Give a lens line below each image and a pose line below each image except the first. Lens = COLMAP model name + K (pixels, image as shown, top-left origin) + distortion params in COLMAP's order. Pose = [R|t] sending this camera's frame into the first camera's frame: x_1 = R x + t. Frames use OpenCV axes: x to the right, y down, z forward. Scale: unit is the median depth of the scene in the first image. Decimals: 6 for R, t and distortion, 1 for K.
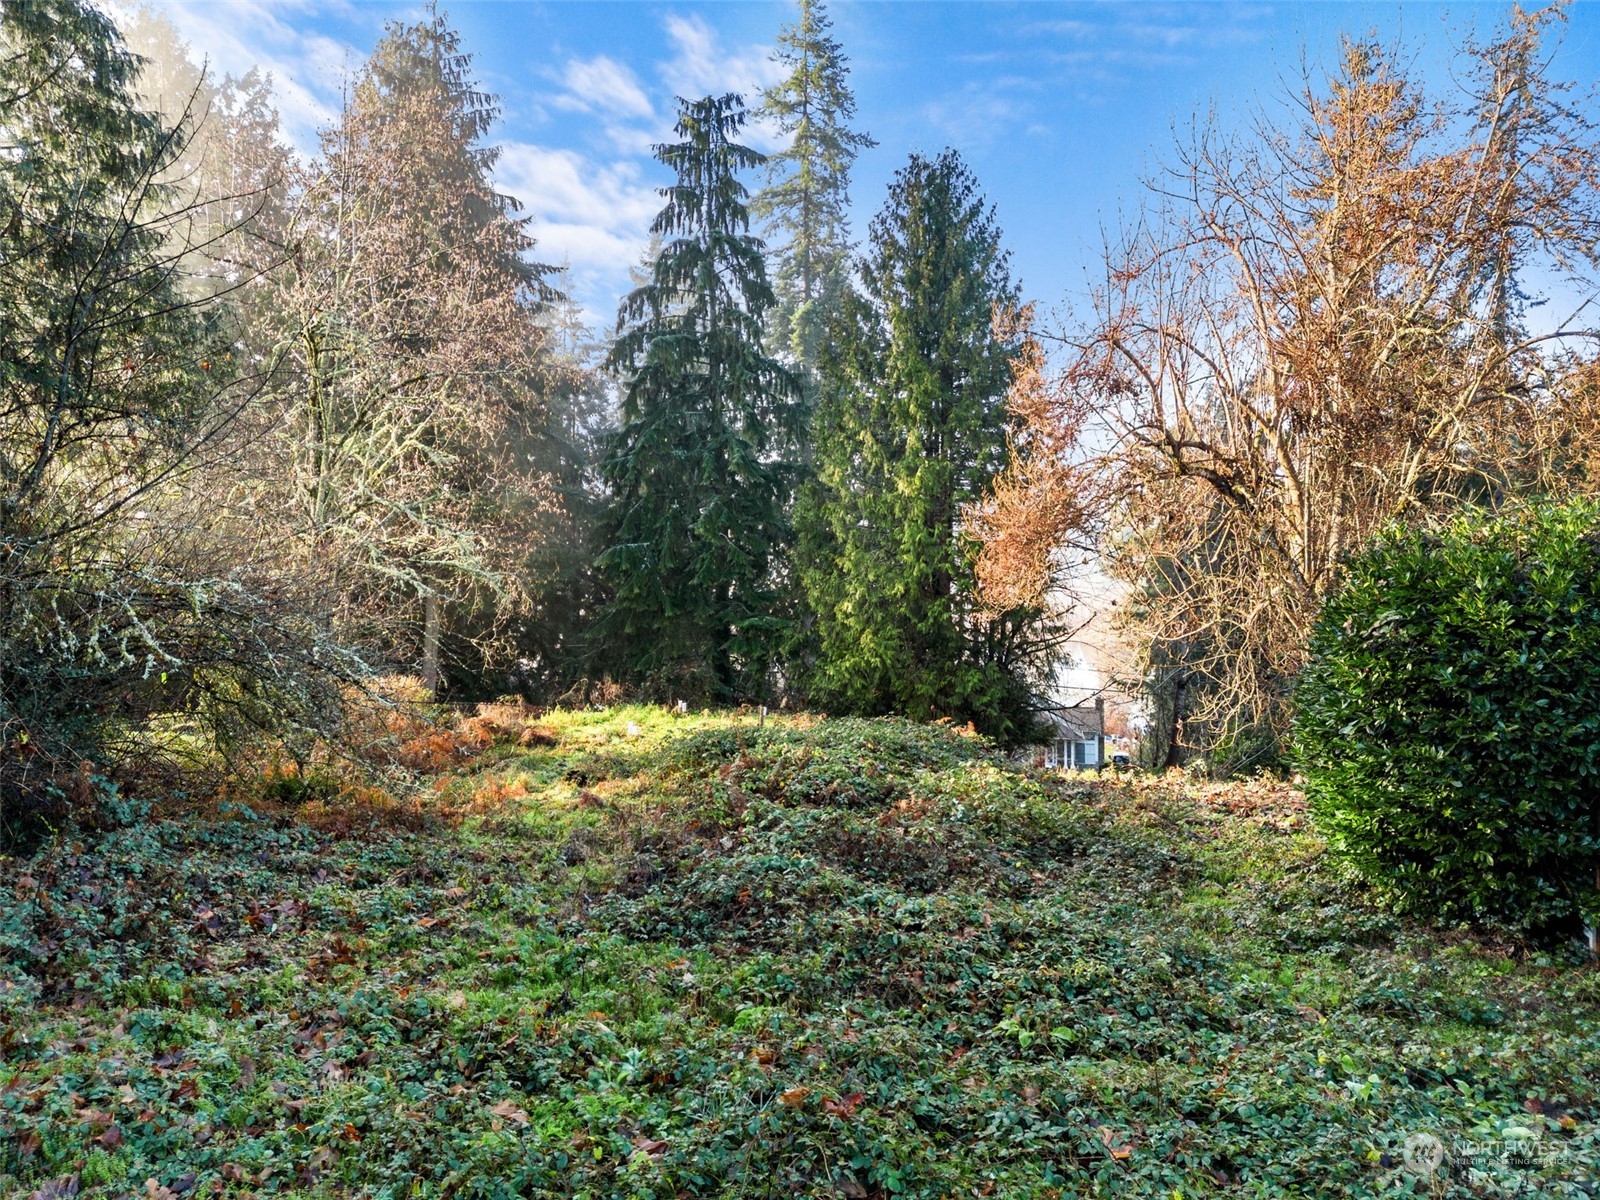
lens RADIAL K [[1111.7, 0, 793.9], [0, 1111.7, 592.4], [0, 0, 1]] dist [0.079161, -0.076466]
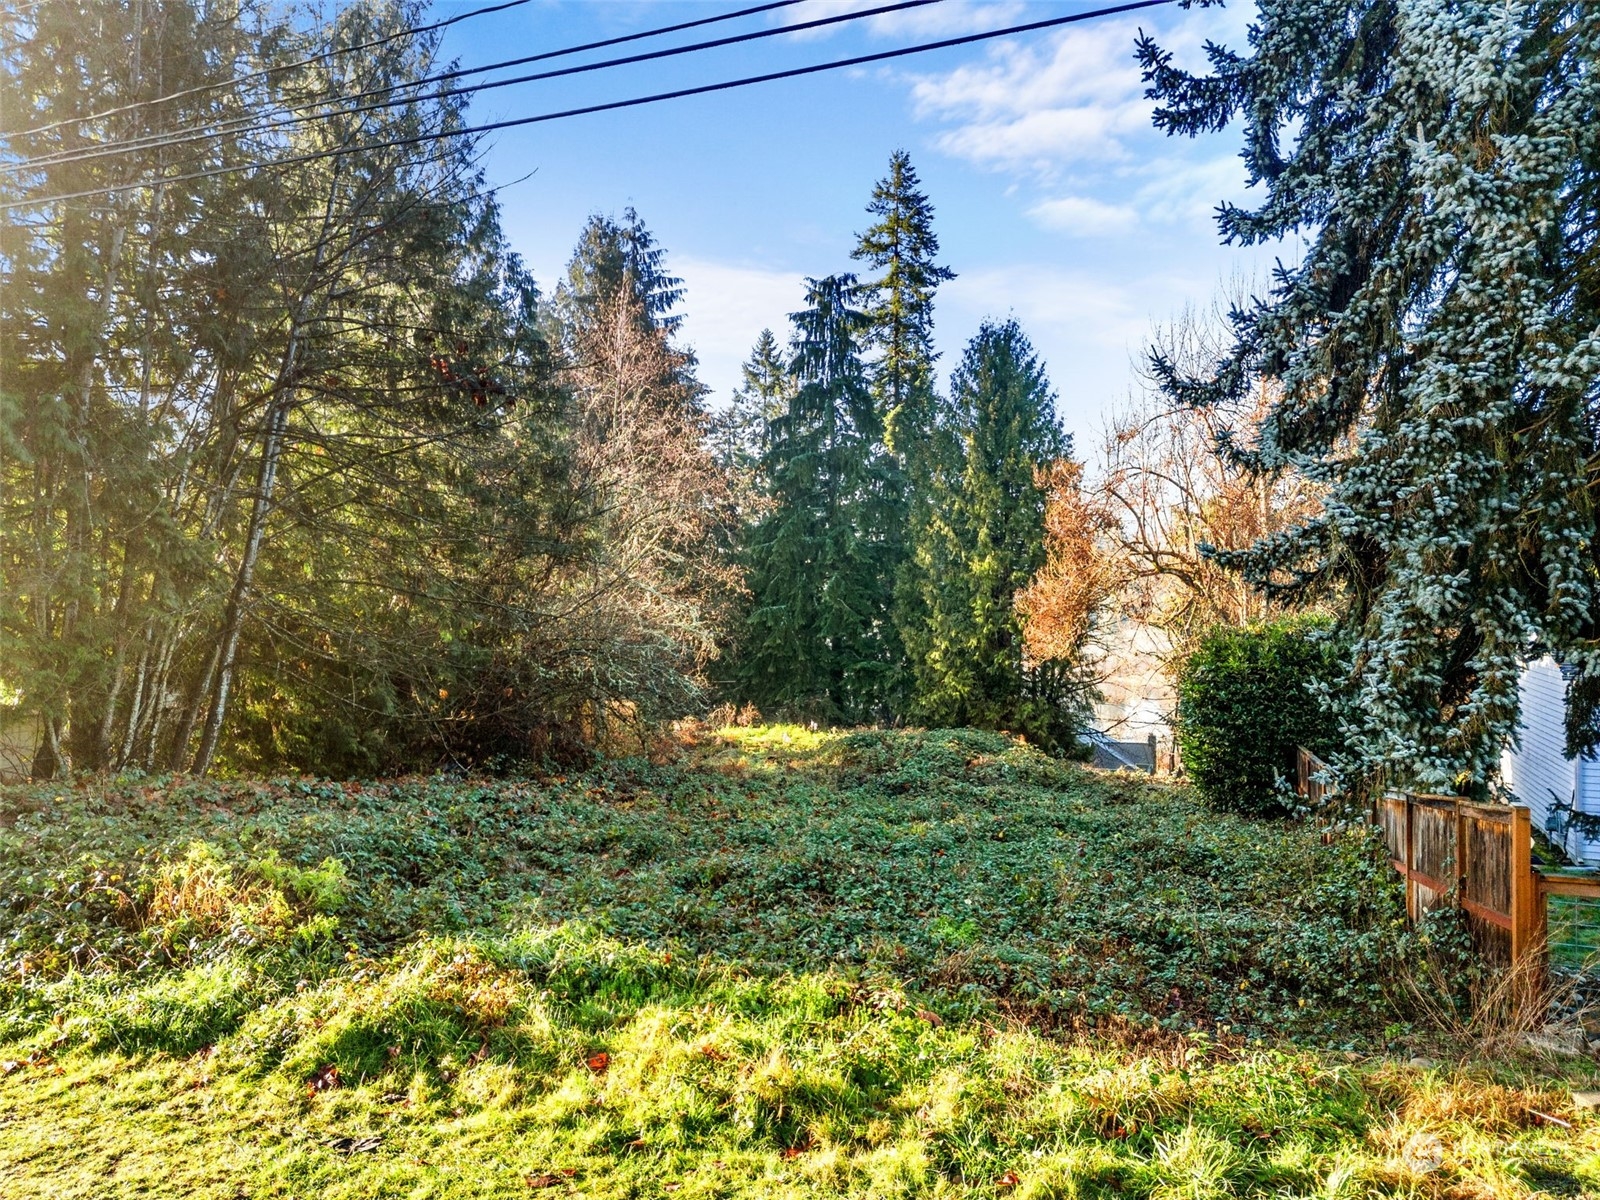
lens RADIAL K [[1111.7, 0, 793.9], [0, 1111.7, 592.4], [0, 0, 1]] dist [0.079161, -0.076466]
pose [[0.997943, 0.004903, -0.063920, -0.036237], [-0.007346, 0.999249, -0.038036, -0.010393], [0.063685, 0.038427, 0.997230, -0.364623]]
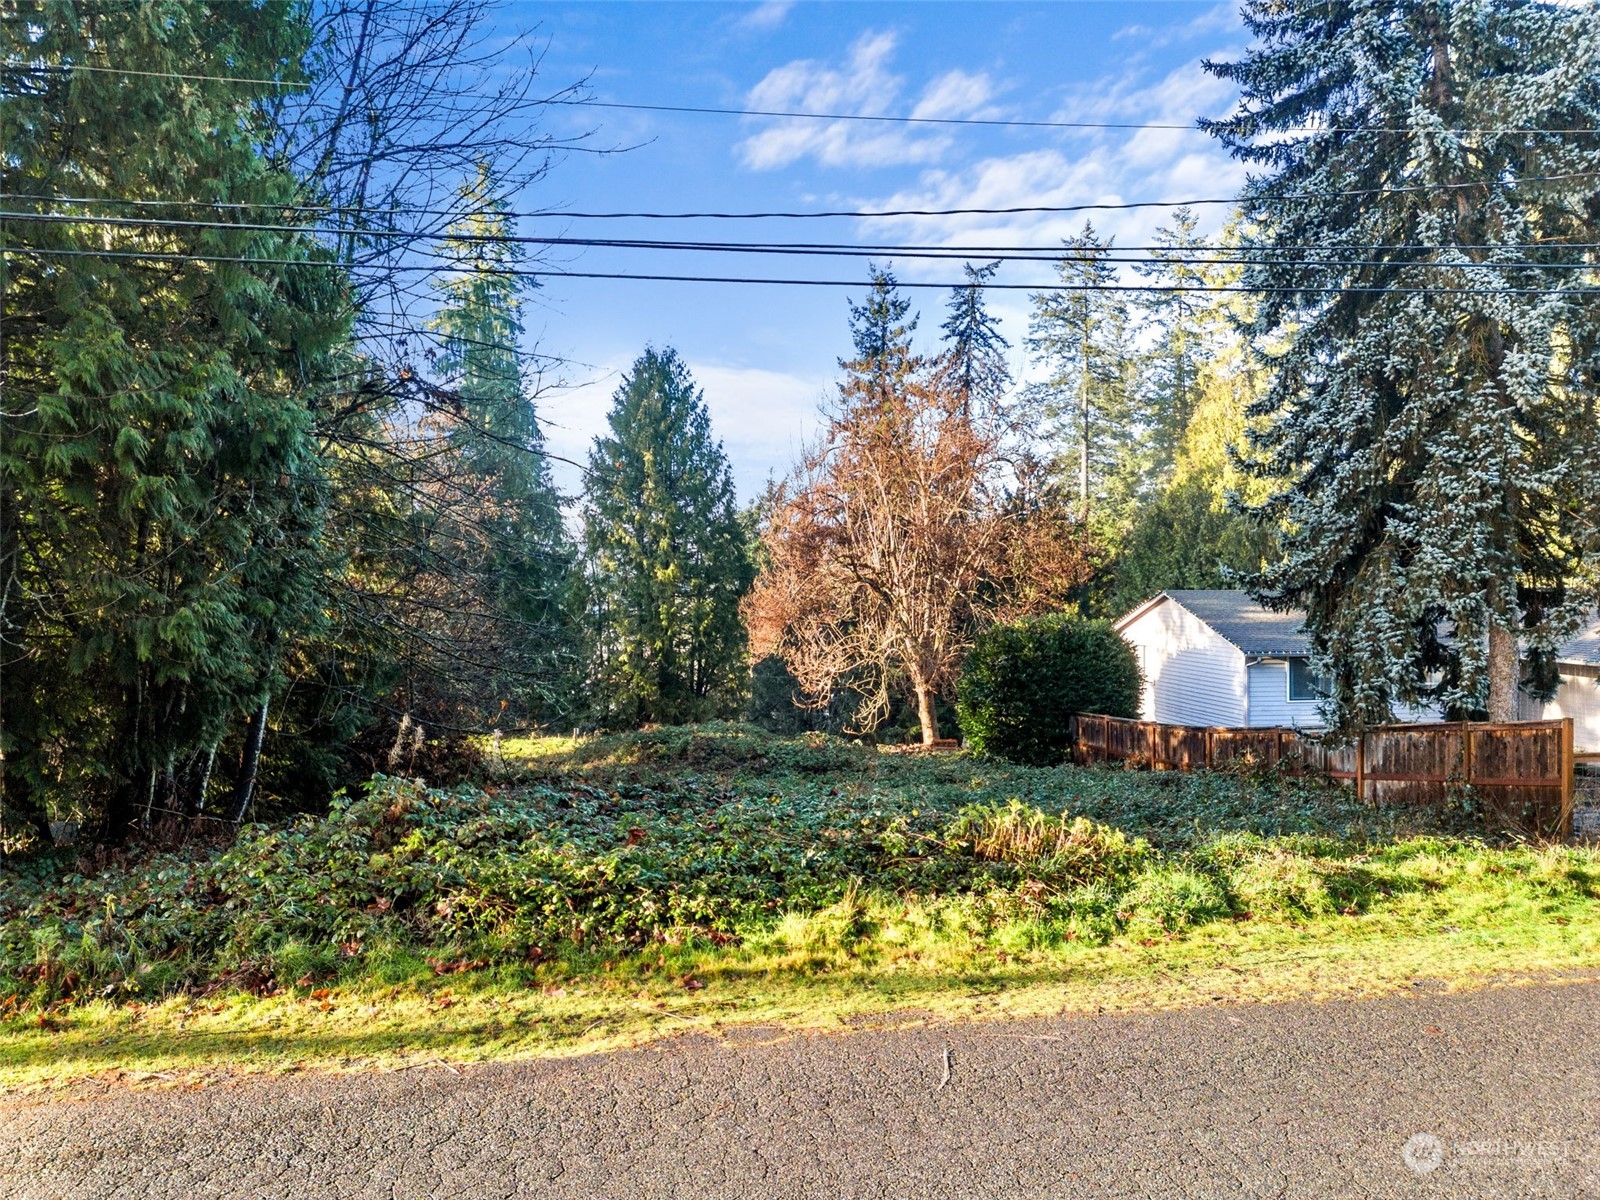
lens RADIAL K [[1111.7, 0, 793.9], [0, 1111.7, 592.4], [0, 0, 1]] dist [0.079161, -0.076466]
pose [[0.904773, 0.002899, 0.425883, -0.340075], [0.014800, 0.999159, -0.038243, -0.012180], [-0.425636, 0.040904, 0.903969, -0.389163]]
